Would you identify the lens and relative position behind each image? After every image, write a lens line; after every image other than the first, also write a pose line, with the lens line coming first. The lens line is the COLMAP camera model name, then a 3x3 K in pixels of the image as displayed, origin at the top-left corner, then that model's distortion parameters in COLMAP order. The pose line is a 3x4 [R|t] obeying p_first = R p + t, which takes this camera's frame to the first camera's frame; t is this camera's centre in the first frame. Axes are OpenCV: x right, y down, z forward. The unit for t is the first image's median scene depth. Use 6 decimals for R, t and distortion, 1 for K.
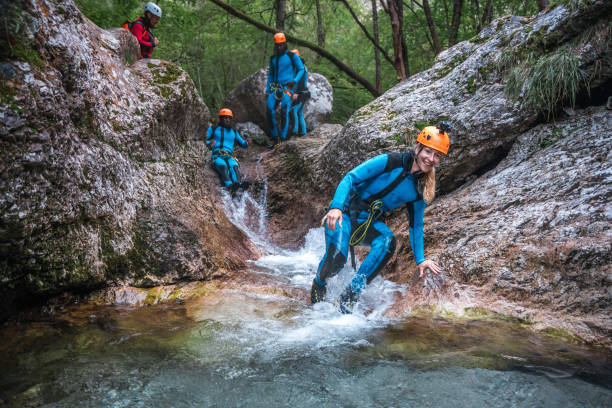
lens RADIAL K [[483.7, 0, 334.7], [0, 483.7, 216.7], [0, 0, 1]] dist [-0.174360, 0.152081]
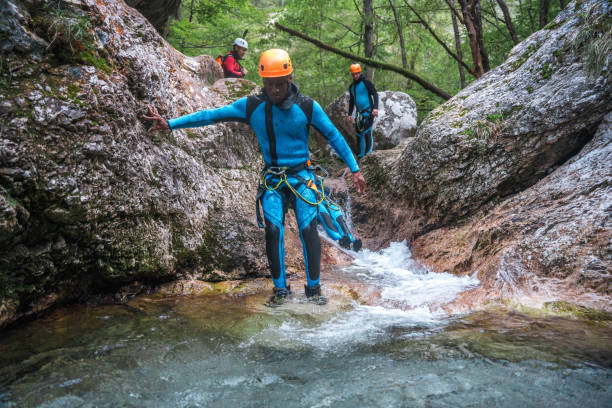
lens RADIAL K [[459.1, 0, 309.6], [0, 459.1, 195.4], [0, 0, 1]] dist [-0.173841, 0.150916]
pose [[0.961595, -0.049130, -0.270039, 0.074043], [0.020792, 0.994061, -0.106817, 0.064122], [0.273683, 0.097100, 0.956906, 0.072727]]
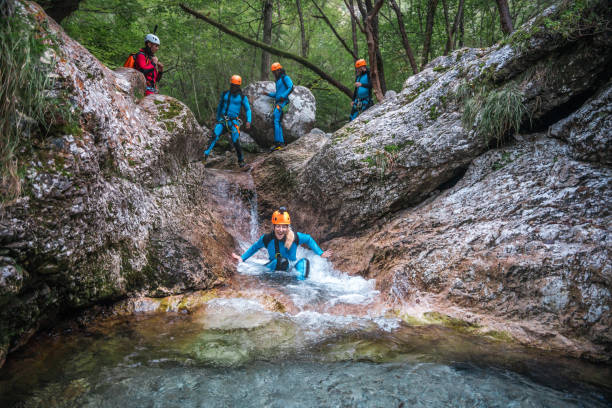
lens RADIAL K [[459.1, 0, 309.6], [0, 459.1, 195.4], [0, 0, 1]] dist [-0.173841, 0.150916]
pose [[0.999549, -0.014134, -0.026480, 0.017717], [0.013703, 0.999772, -0.016379, -0.076990], [0.026705, 0.016008, 0.999515, -0.125288]]
